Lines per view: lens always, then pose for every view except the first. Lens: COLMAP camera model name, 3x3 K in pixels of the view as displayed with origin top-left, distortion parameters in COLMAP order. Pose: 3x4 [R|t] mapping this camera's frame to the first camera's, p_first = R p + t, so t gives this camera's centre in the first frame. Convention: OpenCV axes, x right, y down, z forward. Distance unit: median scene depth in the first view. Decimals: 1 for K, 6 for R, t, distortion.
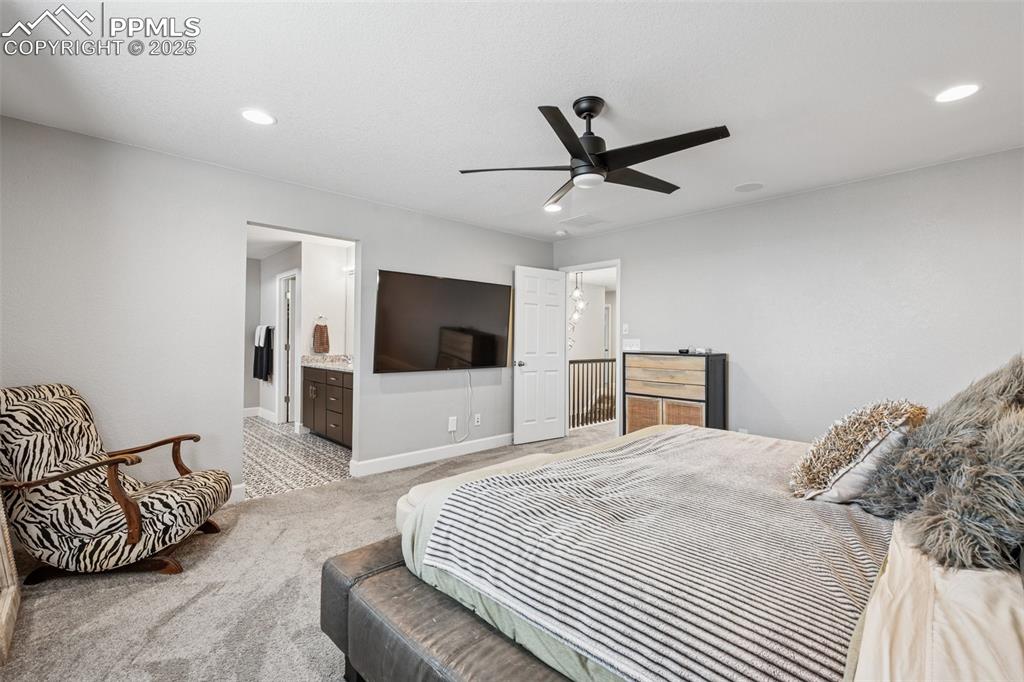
lens RADIAL K [[463.3, 0, 514.2], [0, 463.3, 344.8], [0, 0, 1]] dist [0.001383, 0.000978]
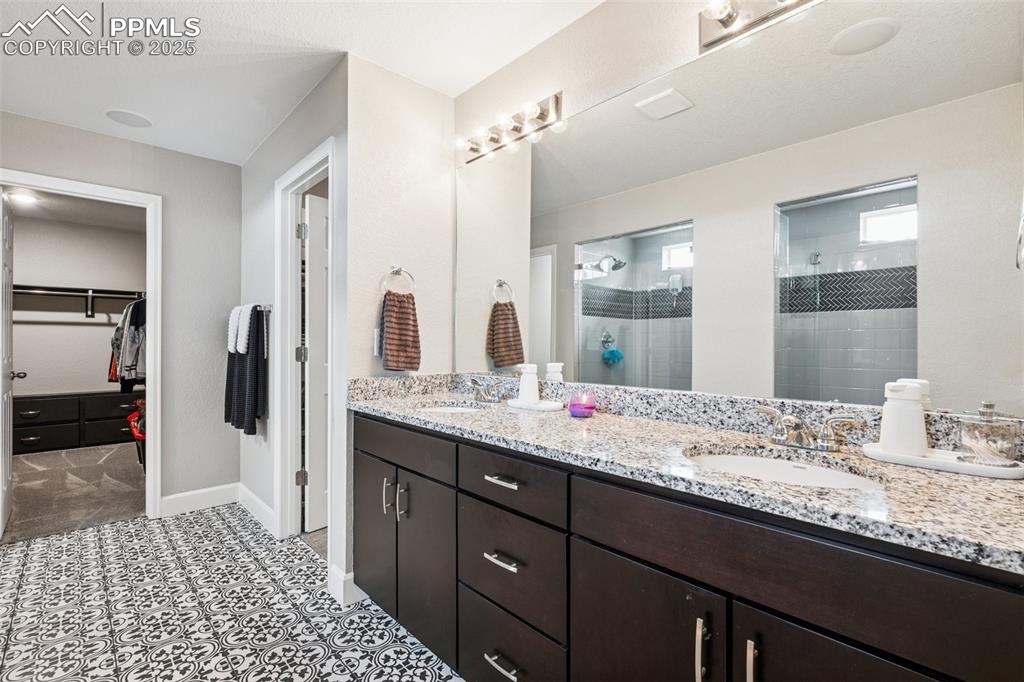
lens RADIAL K [[463.3, 0, 513.8], [0, 463.3, 340.0], [0, 0, 1]] dist [0.001383, 0.000978]
pose [[0.999968, -0.003377, -0.007203, -0.295671], [0.003293, 0.999927, -0.011655, -0.001783], [0.007242, 0.011631, 0.999906, 0.583357]]
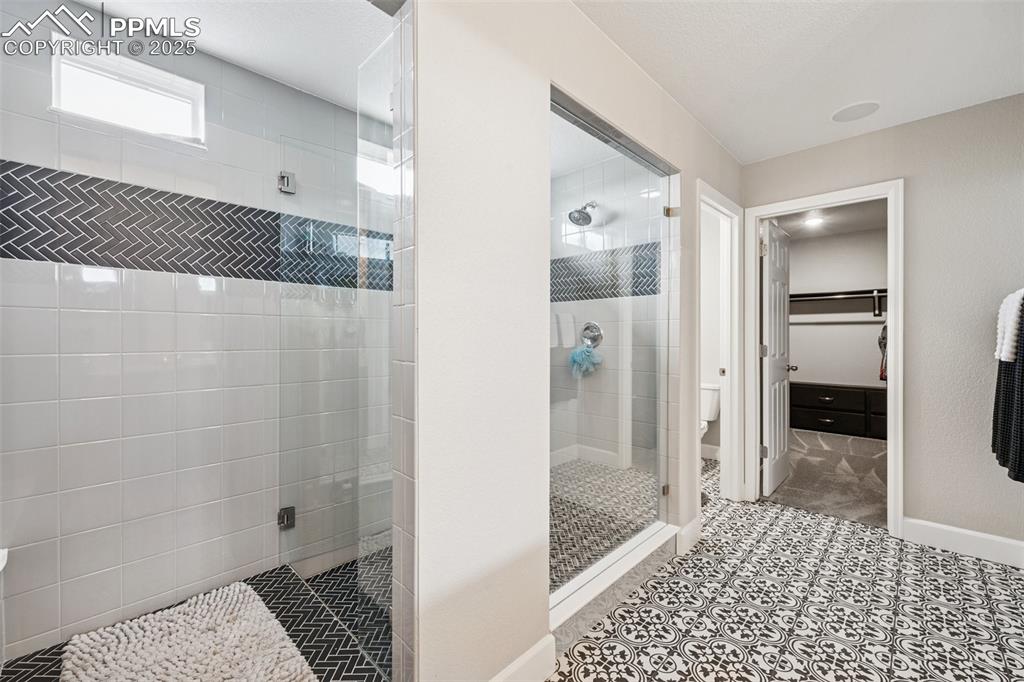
lens RADIAL K [[424.2, 0, 515.0], [0, 424.2, 334.6], [0, 0, 1]] dist [0.003137, -0.000086]
pose [[0.040959, -0.007060, -0.999136, -0.286916], [-0.009316, 0.999929, -0.007447, -0.007003], [0.999117, 0.009613, 0.040890, 0.683179]]
